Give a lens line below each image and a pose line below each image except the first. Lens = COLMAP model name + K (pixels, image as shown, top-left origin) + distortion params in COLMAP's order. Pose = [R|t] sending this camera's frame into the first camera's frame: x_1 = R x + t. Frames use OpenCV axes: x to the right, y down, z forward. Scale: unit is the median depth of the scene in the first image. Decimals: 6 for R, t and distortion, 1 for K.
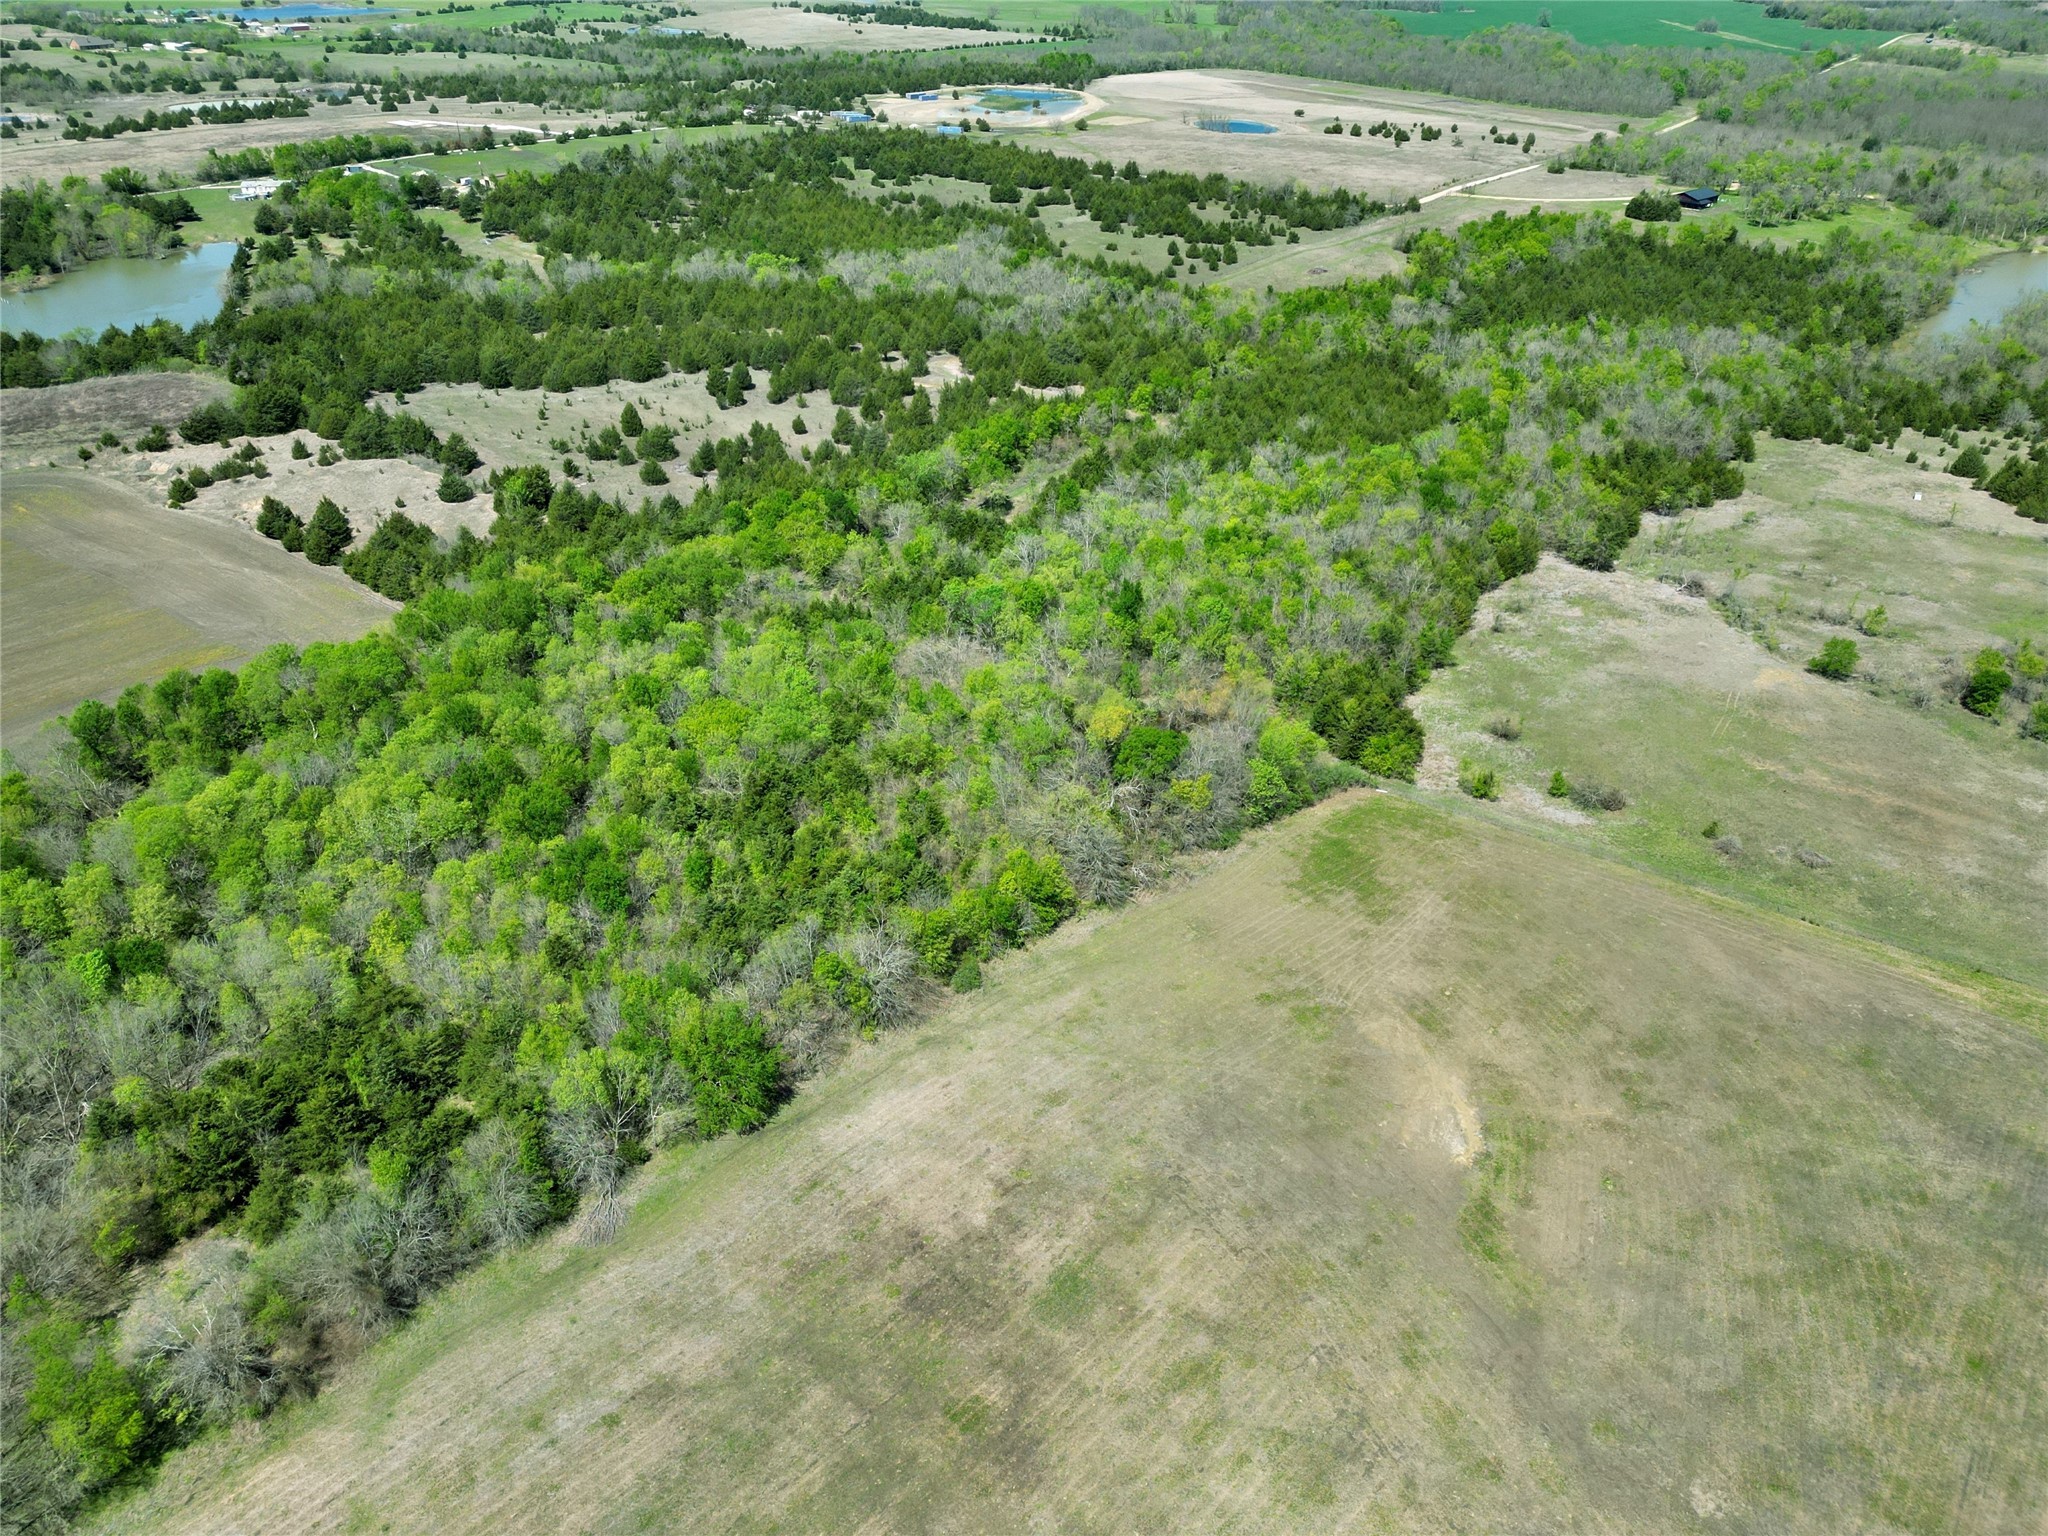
lens RADIAL K [[1430.7, 0, 1024.0], [0, 1430.7, 768.0], [0, 0, 1]] dist [0.079239, -0.075499]
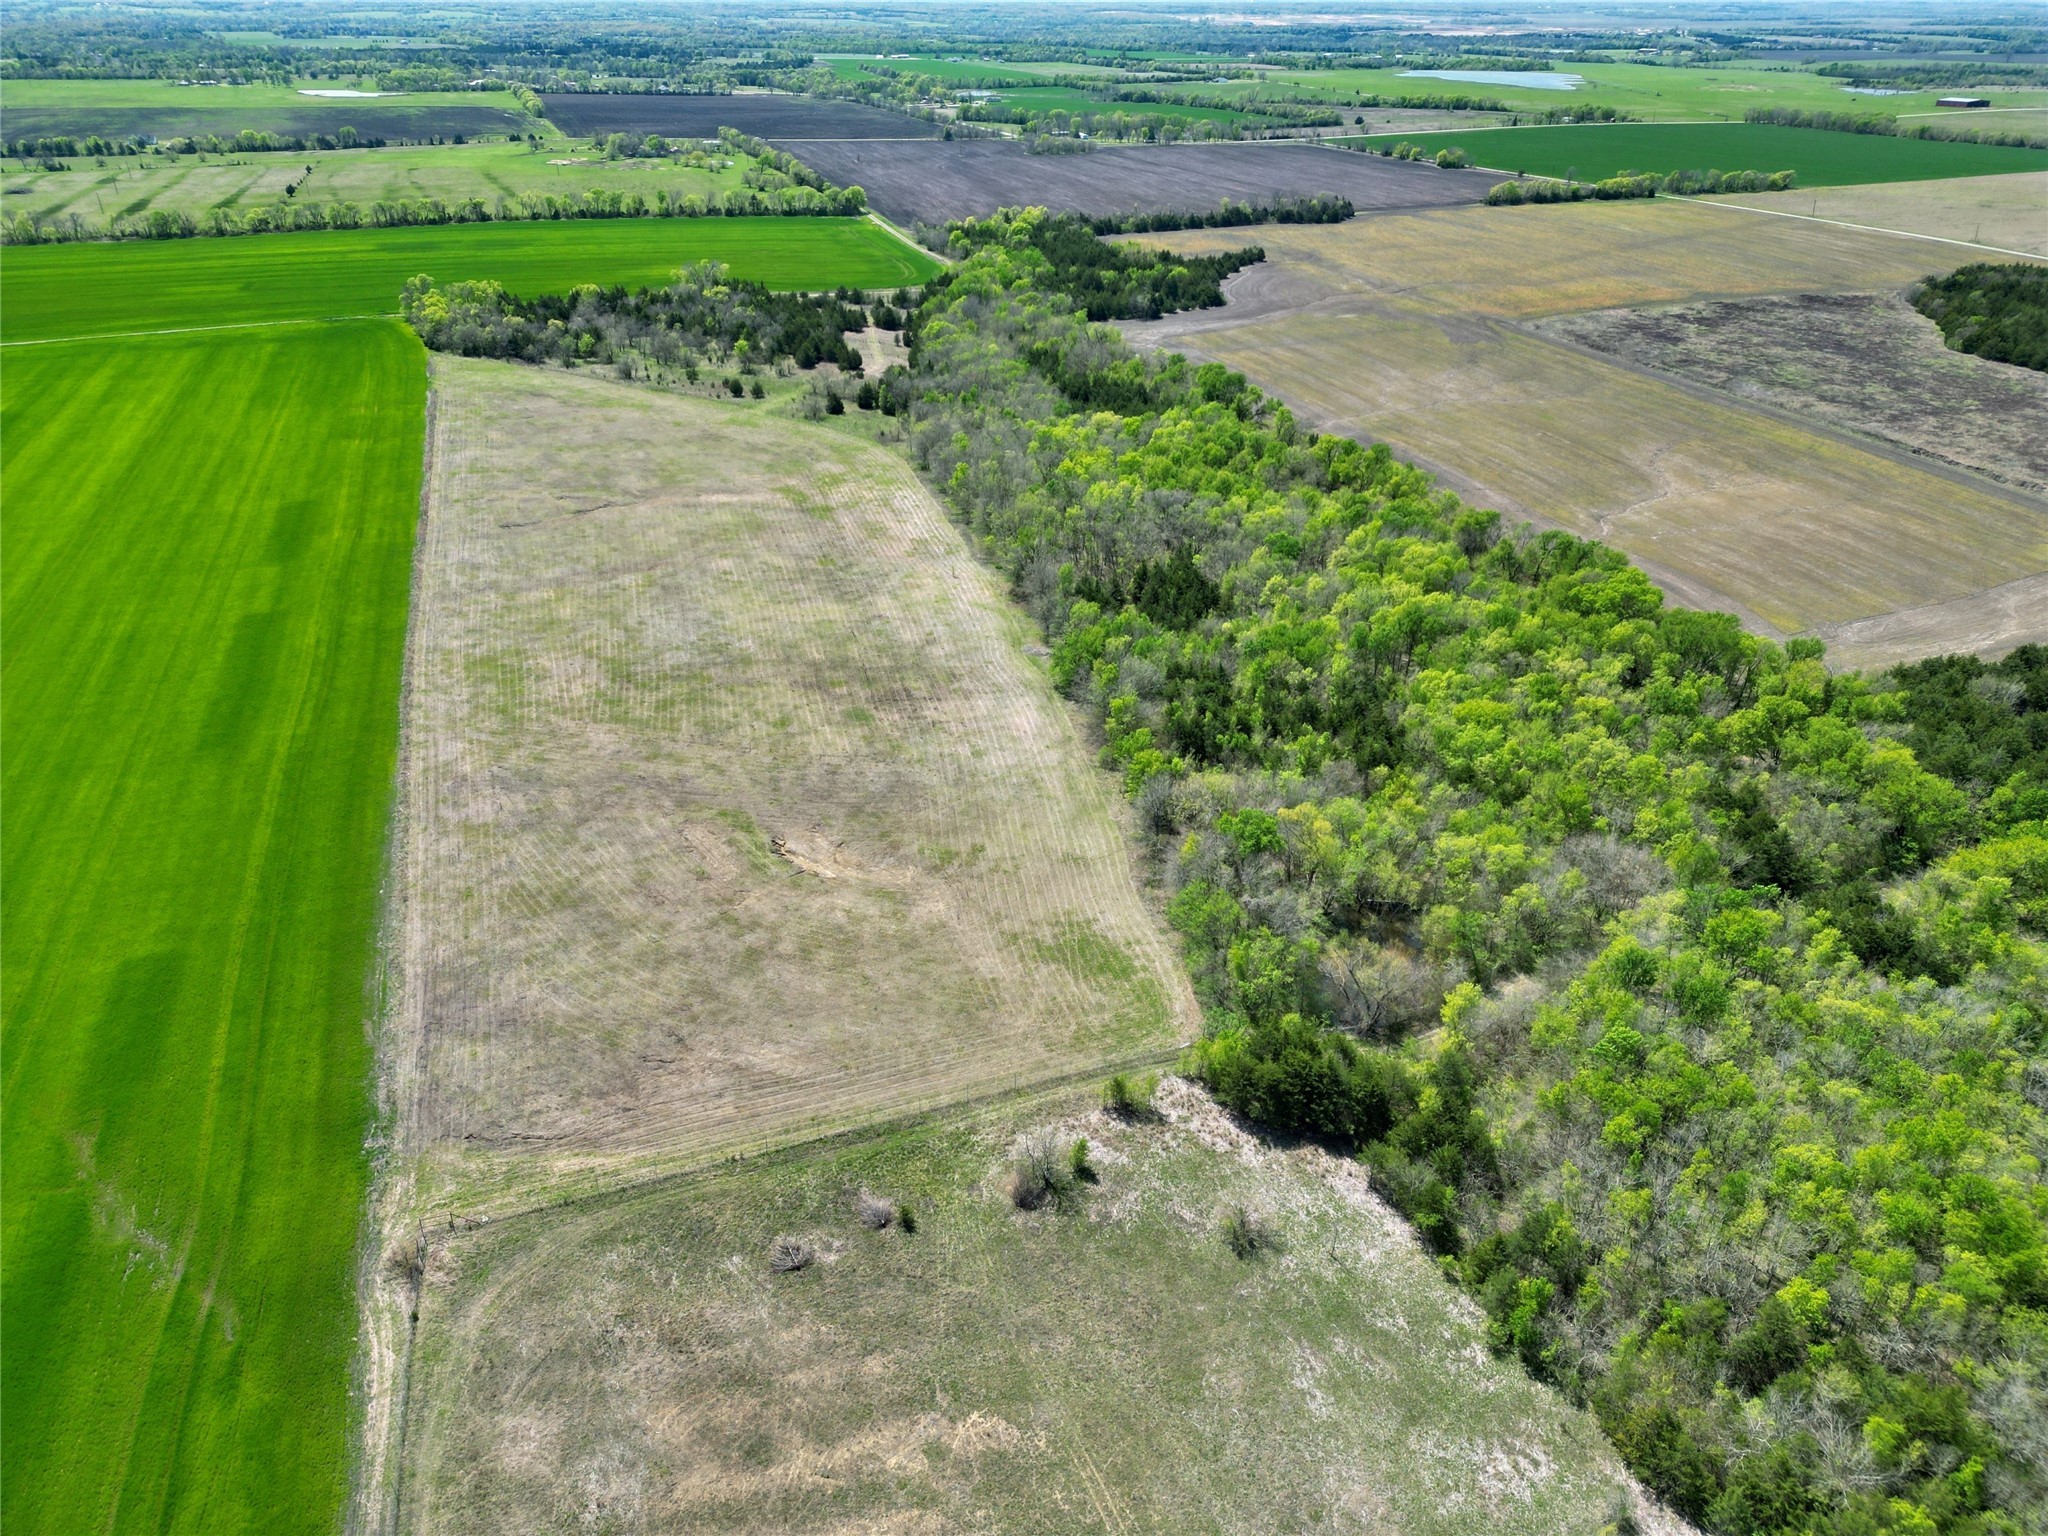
lens RADIAL K [[1430.7, 0, 1024.0], [0, 1430.7, 768.0], [0, 0, 1]] dist [0.079239, -0.075499]
pose [[-0.538208, 0.382244, -0.751147, 0.626044], [-0.455195, 0.618239, 0.640764, -0.420218], [0.709317, 0.686782, -0.158745, 0.680177]]
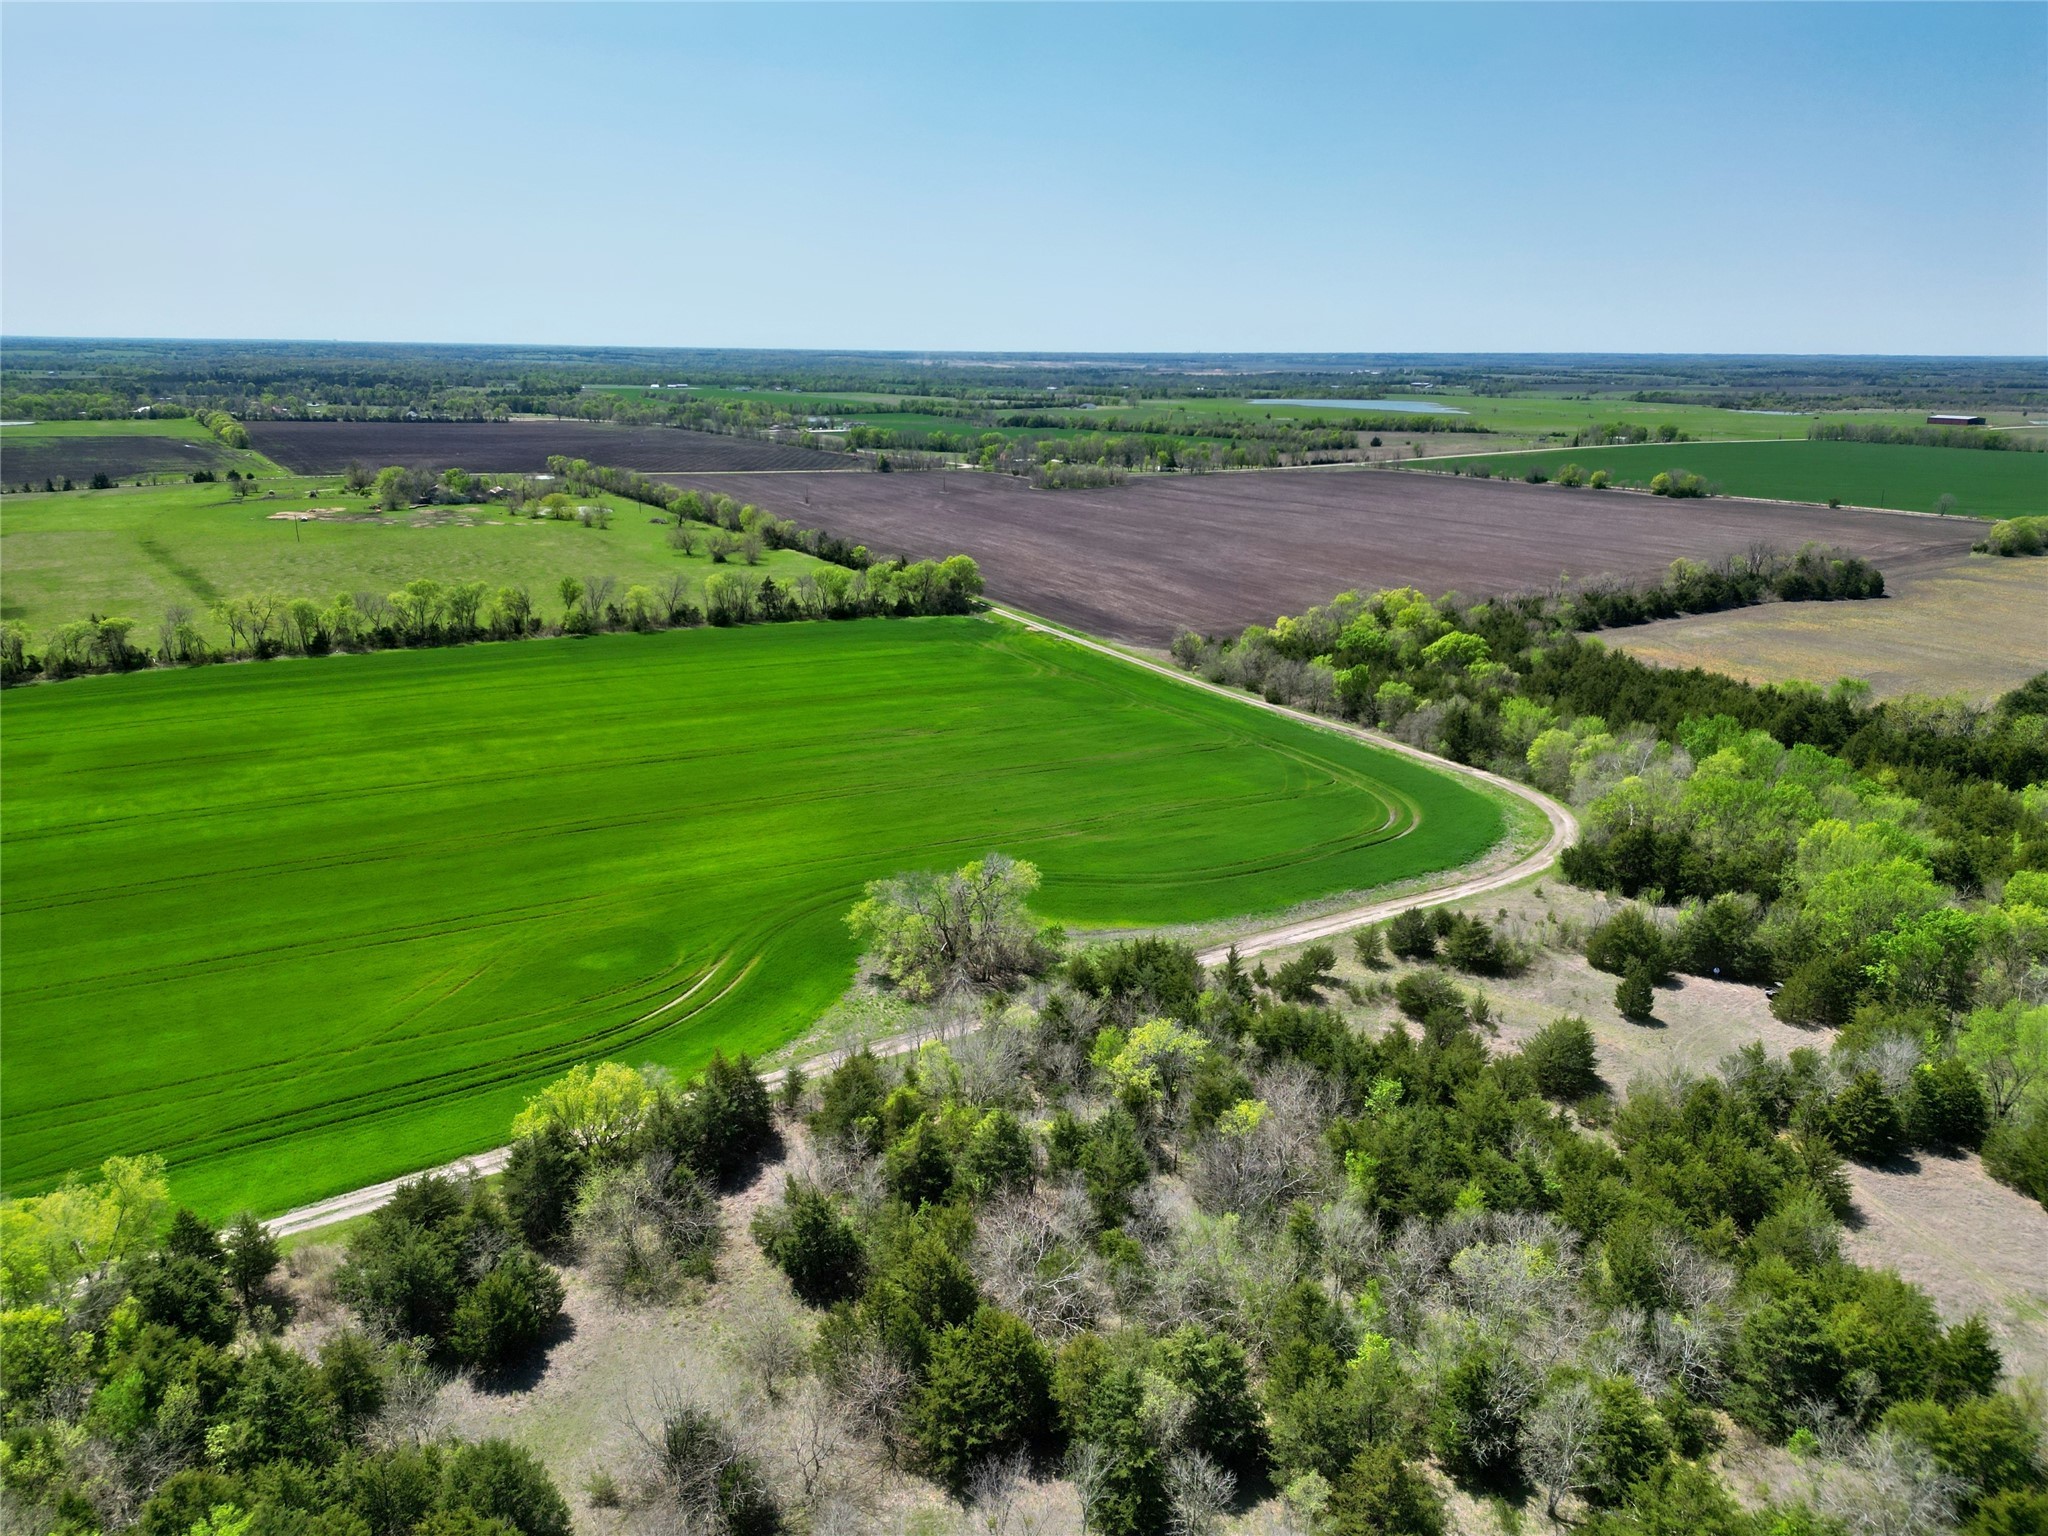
lens RADIAL K [[1430.7, 0, 1024.0], [0, 1430.7, 768.0], [0, 0, 1]] dist [0.079239, -0.075499]
pose [[-0.359821, 0.244551, -0.900402, -0.417232], [-0.503010, 0.761939, 0.407958, 0.357817], [0.785818, 0.599703, -0.151150, -0.348828]]
